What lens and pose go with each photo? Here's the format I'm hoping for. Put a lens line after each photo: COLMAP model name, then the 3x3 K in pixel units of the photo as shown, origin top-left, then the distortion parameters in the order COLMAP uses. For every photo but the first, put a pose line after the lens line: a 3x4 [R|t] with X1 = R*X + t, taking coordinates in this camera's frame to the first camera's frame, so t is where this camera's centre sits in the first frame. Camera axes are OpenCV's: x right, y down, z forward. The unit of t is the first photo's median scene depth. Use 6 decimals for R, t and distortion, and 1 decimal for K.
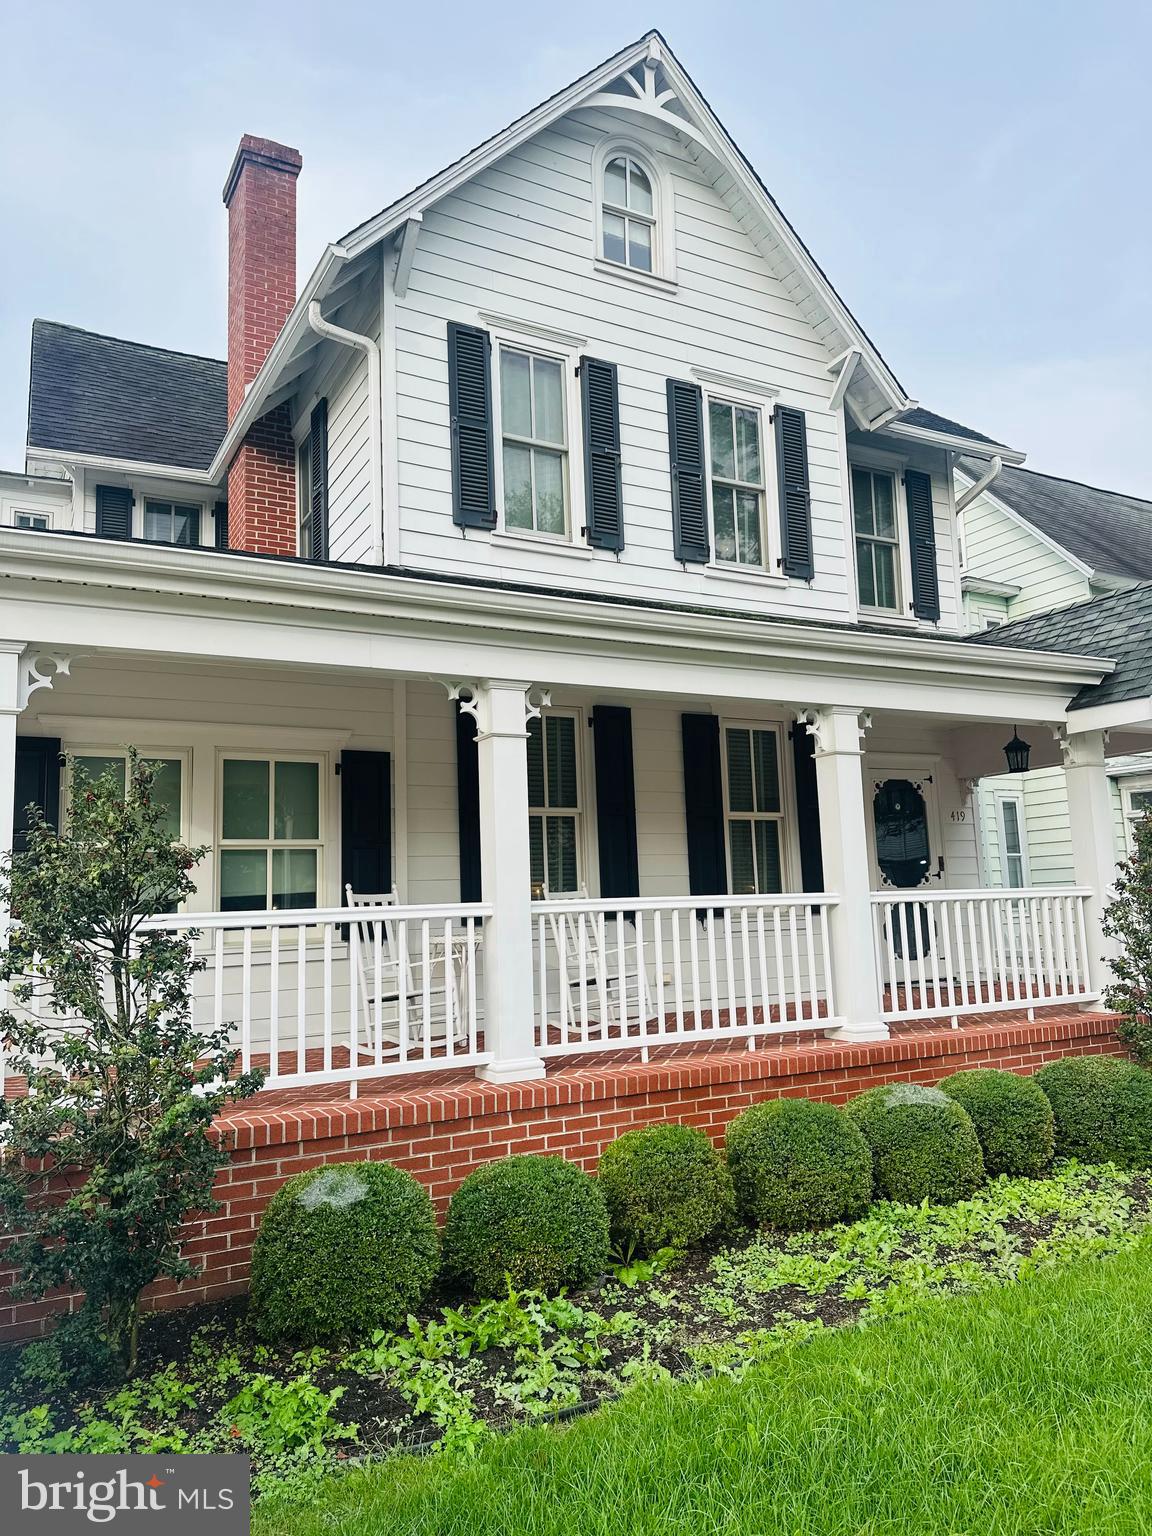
lens RADIAL K [[1078.7, 0, 577.2], [0, 1078.7, 764.0], [0, 0, 1]] dist [0.061508, -0.000609]
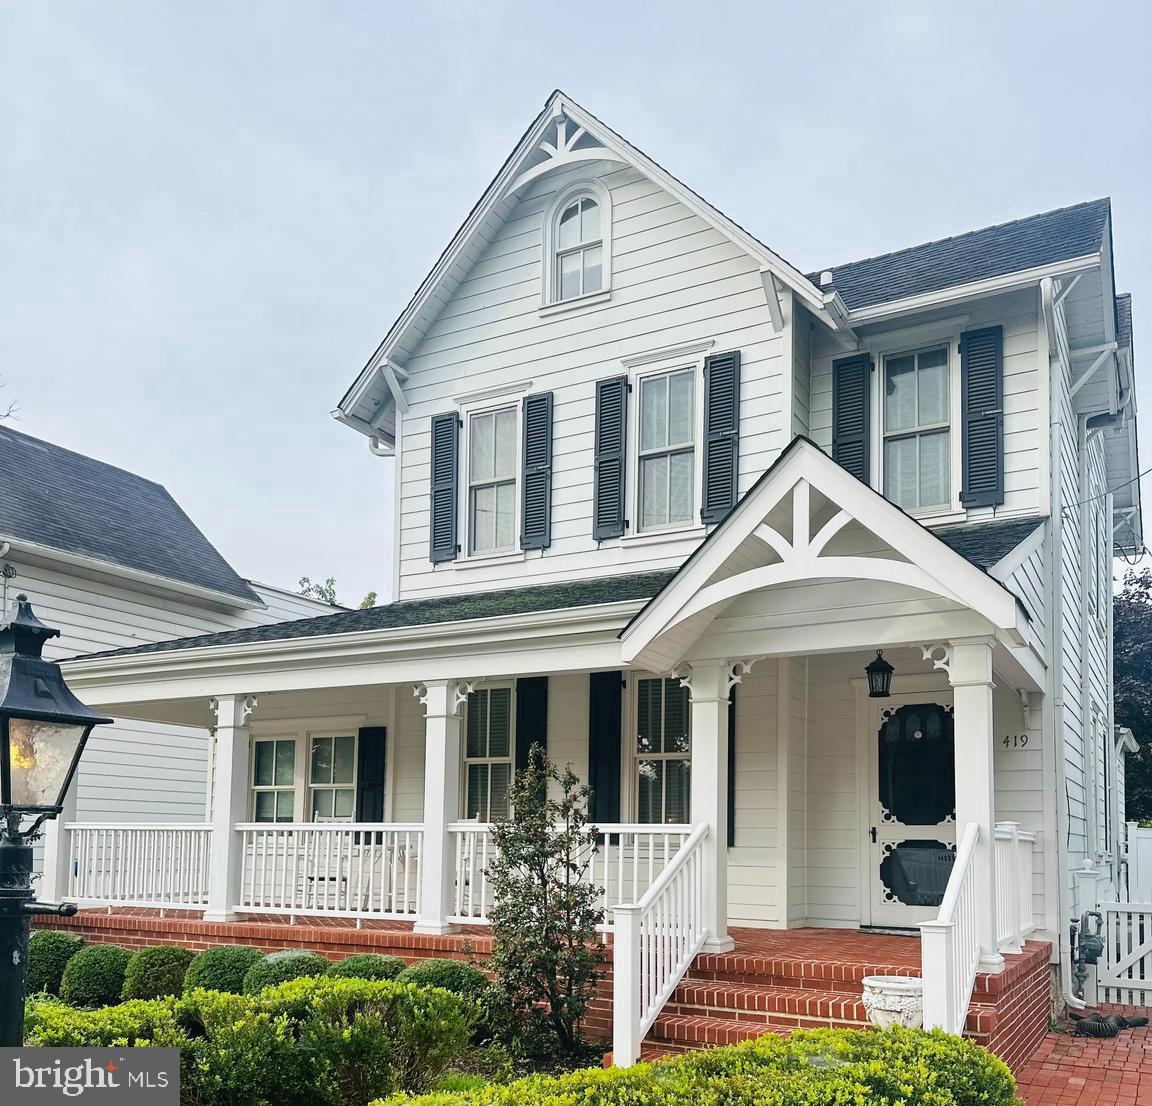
lens RADIAL K [[1071.4, 0, 581.1], [0, 1071.4, 768.1], [0, 0, 1]] dist [0.079321, -0.025547]
pose [[0.535191, -0.016873, -0.844562, 1.065882], [0.080192, 0.996300, 0.030913, 0.019574], [0.840916, -0.084272, 0.534564, 0.340945]]
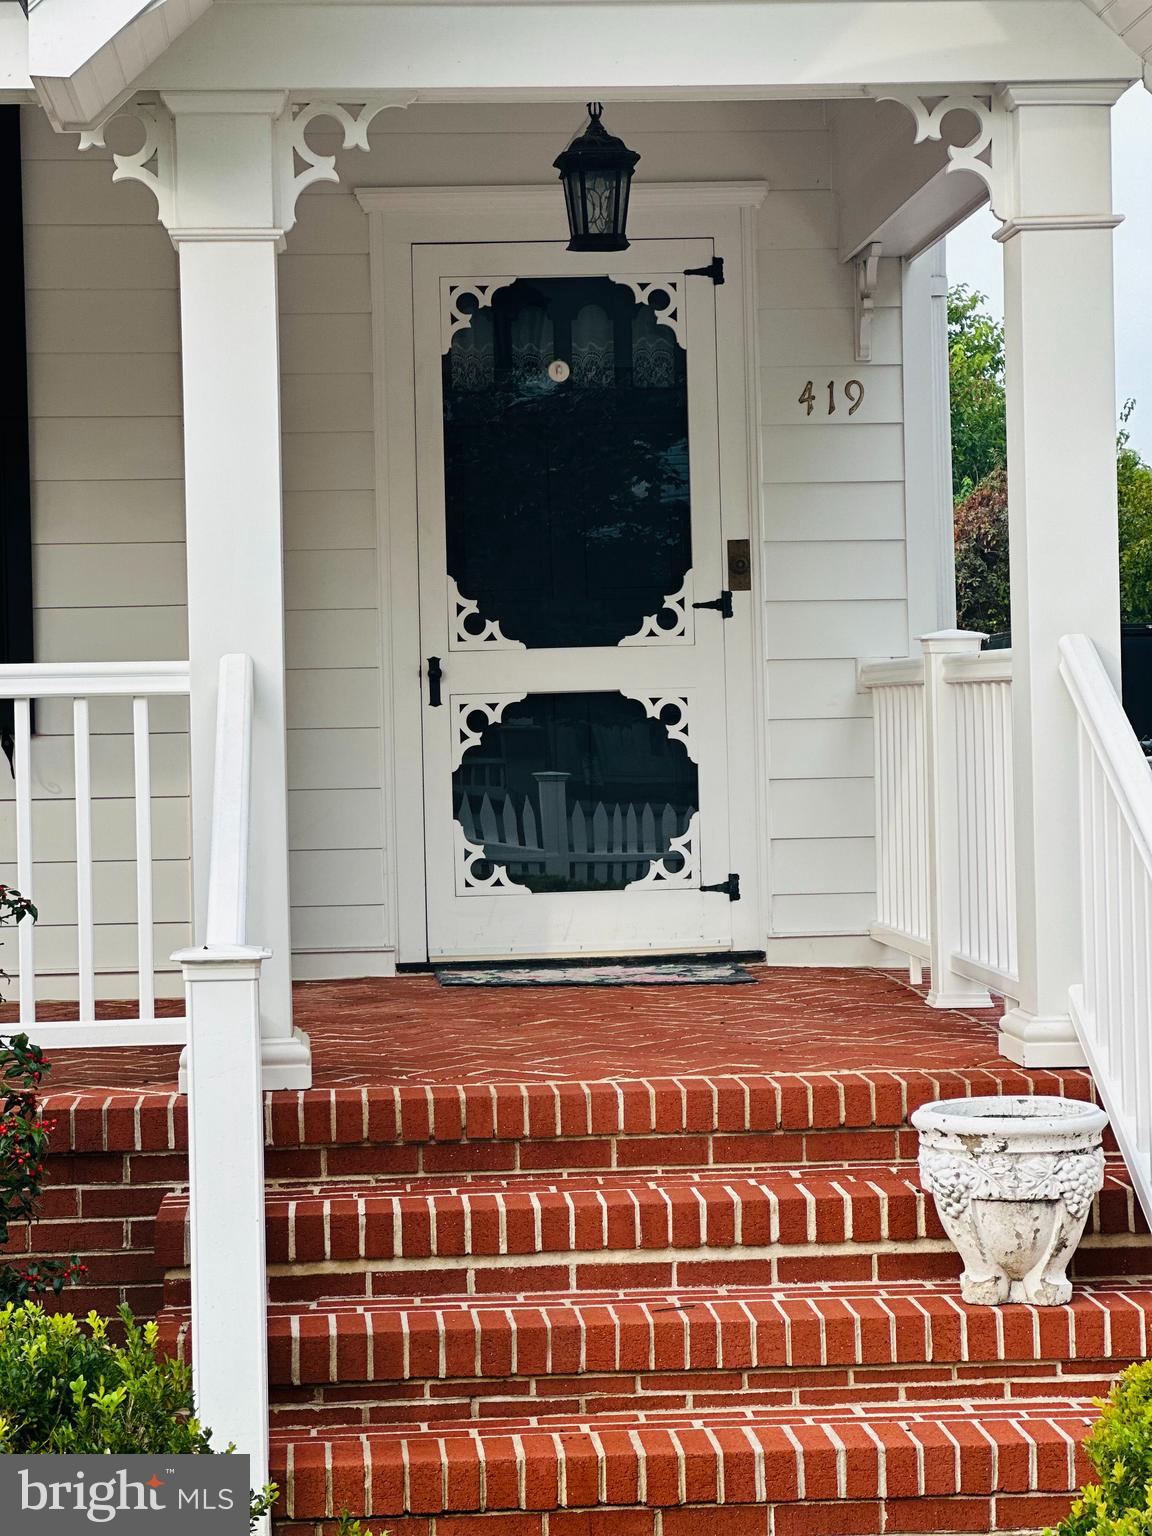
lens RADIAL K [[3440.5, 0, 607.4], [0, 3440.5, 699.5], [0, 0, 1]] dist [0.001762, 3.716650]
pose [[0.912780, 0.015323, -0.408164, 0.814542], [0.042658, 0.990255, 0.132570, 0.005021], [0.406218, -0.138419, 0.903232, 0.185493]]
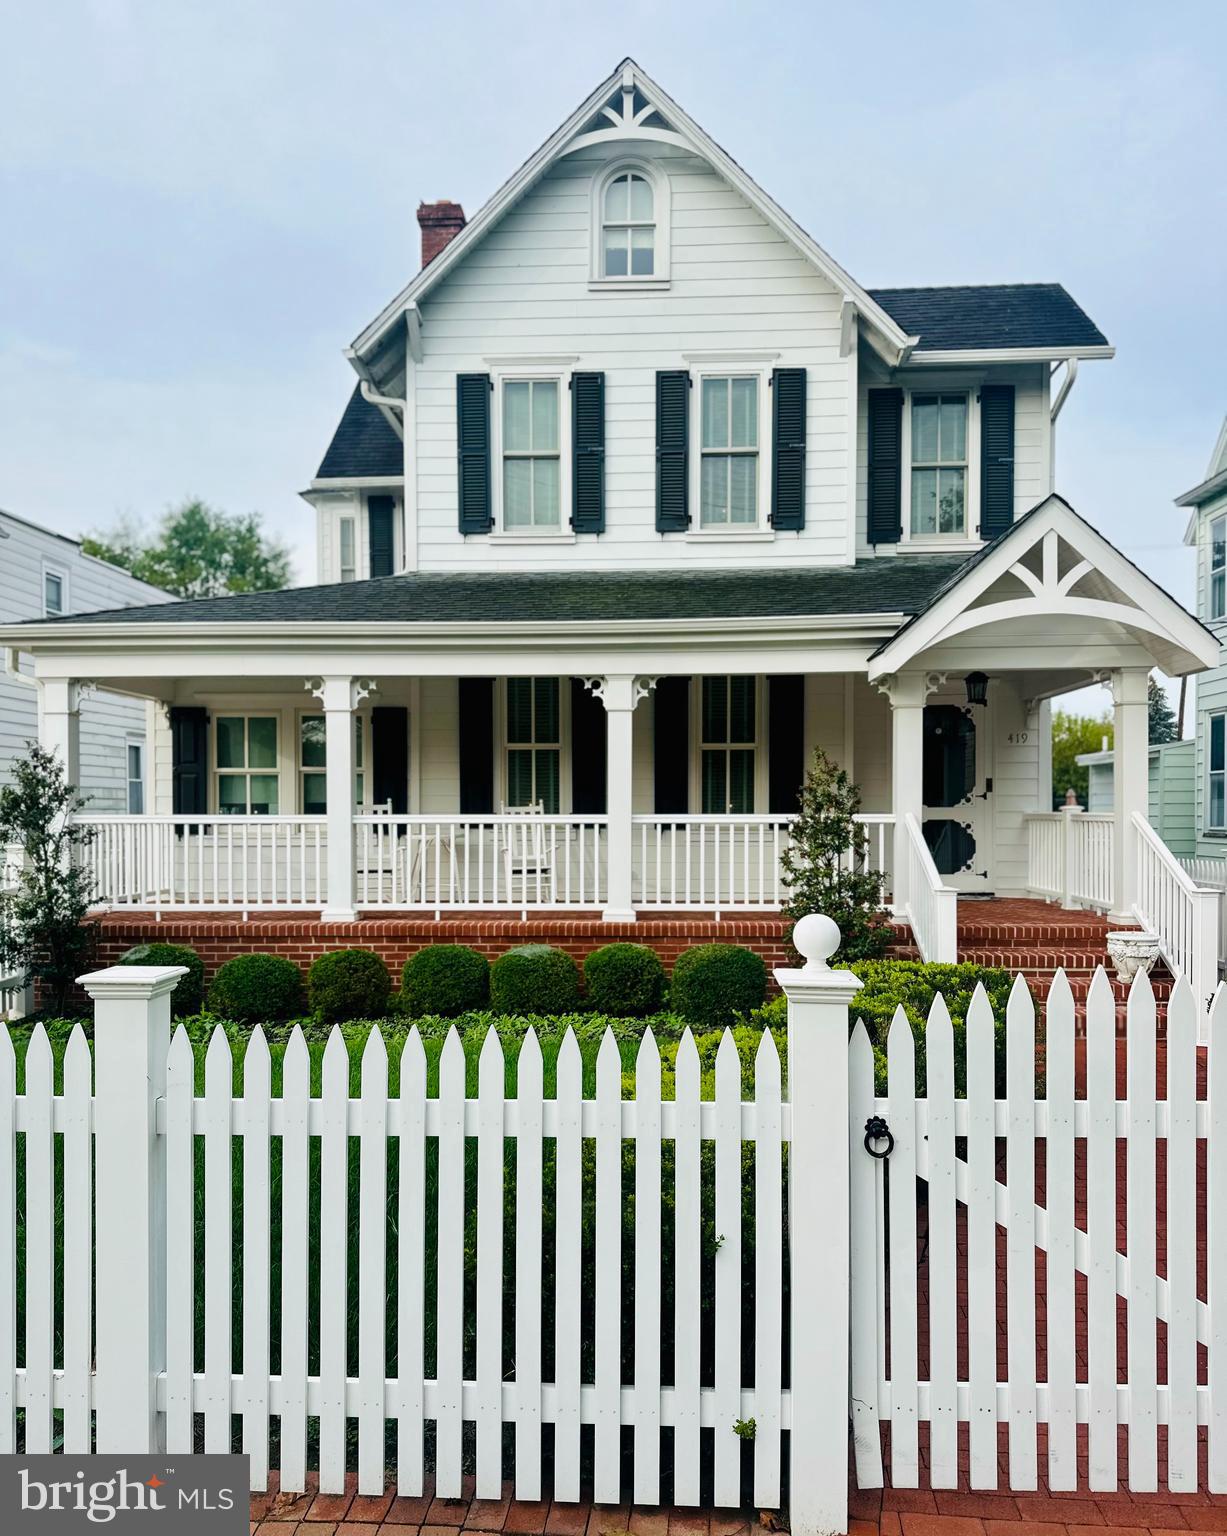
lens RADIAL K [[1153.1, 0, 608.1], [0, 1153.1, 825.1], [0, 0, 1]] dist [0.054696, 0.002545]
pose [[0.850410, 0.039193, -0.524658, 0.730650], [0.042973, 0.988715, 0.143514, -0.054427], [0.524362, -0.144592, 0.839129, -0.150618]]
